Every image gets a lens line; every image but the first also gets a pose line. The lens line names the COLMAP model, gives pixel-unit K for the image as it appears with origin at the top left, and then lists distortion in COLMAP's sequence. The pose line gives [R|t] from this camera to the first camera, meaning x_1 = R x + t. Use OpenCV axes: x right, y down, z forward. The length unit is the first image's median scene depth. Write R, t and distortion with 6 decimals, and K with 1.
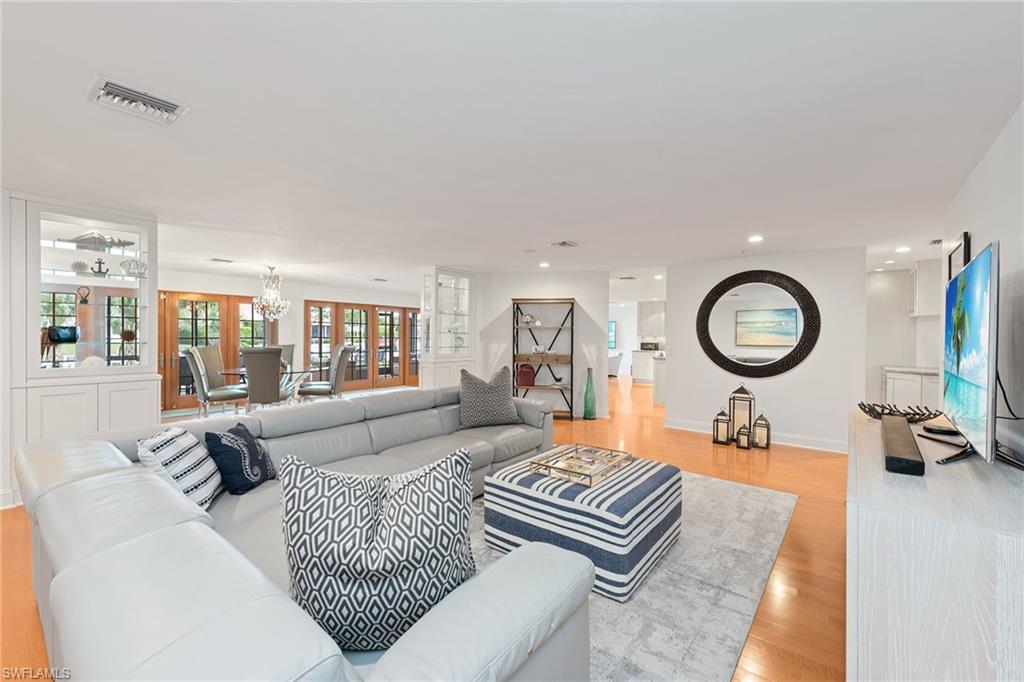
lens RADIAL K [[419.3, 0, 509.1], [0, 419.3, 337.5], [0, 0, 1]] dist [-0.000987, 0.000020]
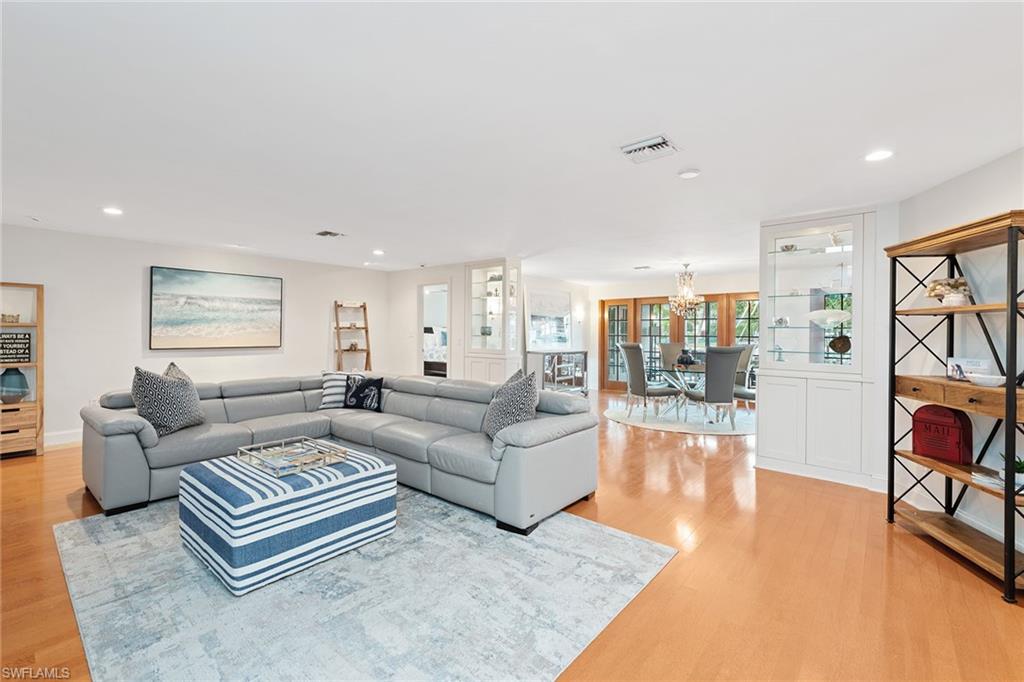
lens RADIAL K [[438.8, 0, 508.6], [0, 438.8, 334.0], [0, 0, 1]] dist [-0.004232, -0.000423]
pose [[-0.015463, 0.000910, -0.999880, 1.230253], [-0.015402, 0.999881, 0.001149, 0.005461], [0.999762, 0.015418, -0.015447, 1.567073]]
